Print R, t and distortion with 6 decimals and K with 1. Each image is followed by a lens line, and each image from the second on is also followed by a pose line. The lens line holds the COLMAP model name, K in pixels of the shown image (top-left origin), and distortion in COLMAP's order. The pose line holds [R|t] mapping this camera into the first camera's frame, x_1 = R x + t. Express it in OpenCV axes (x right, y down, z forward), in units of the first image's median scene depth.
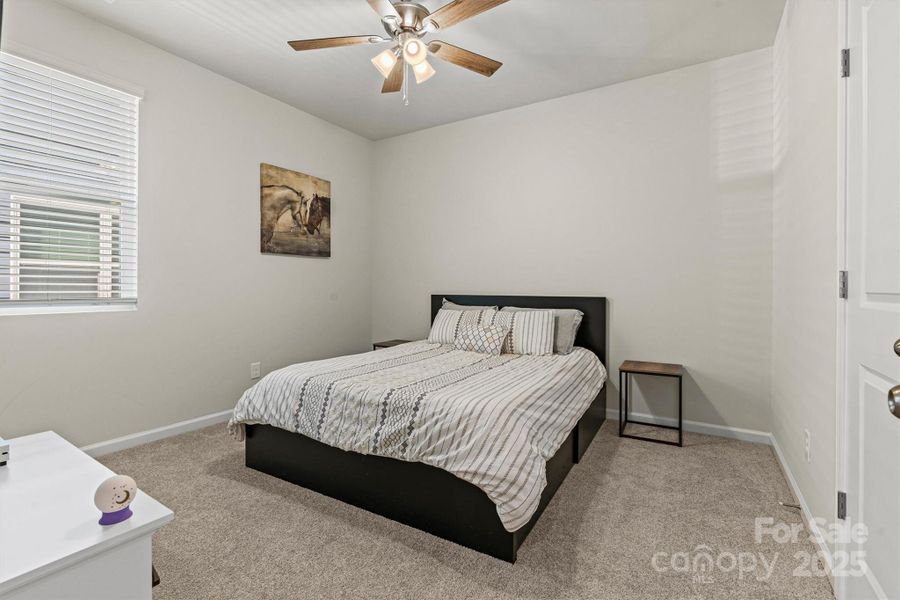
lens RADIAL K [[414.1, 0, 439.8], [0, 414.1, 297.8], [0, 0, 1]] dist [-0.001944, 0.000268]
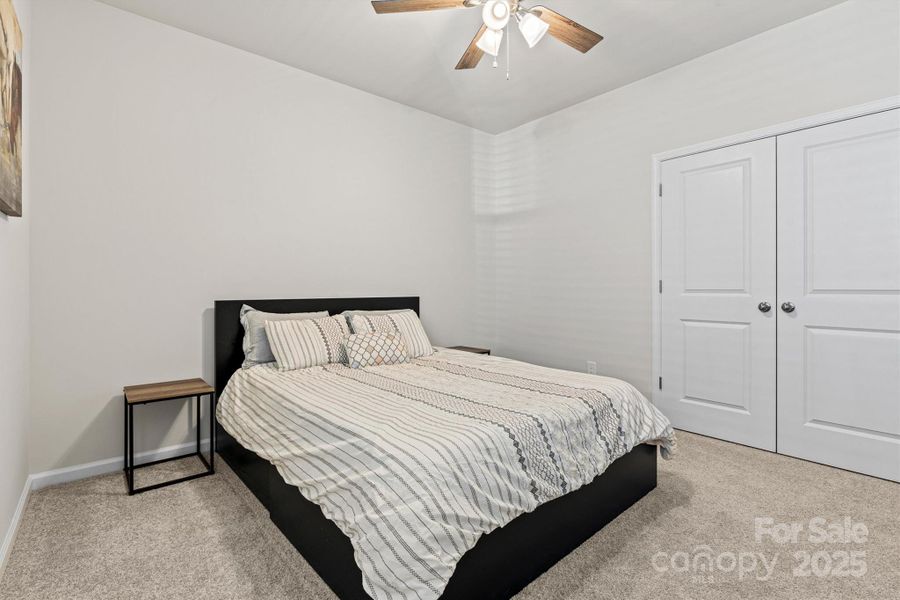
lens RADIAL K [[414.1, 0, 439.8], [0, 414.1, 297.8], [0, 0, 1]] dist [-0.001944, 0.000268]
pose [[0.314059, -0.028290, 0.948982, -0.587326], [0.025859, 0.999440, 0.021237, -0.019186], [-0.949051, 0.017870, 0.314614, 0.532077]]
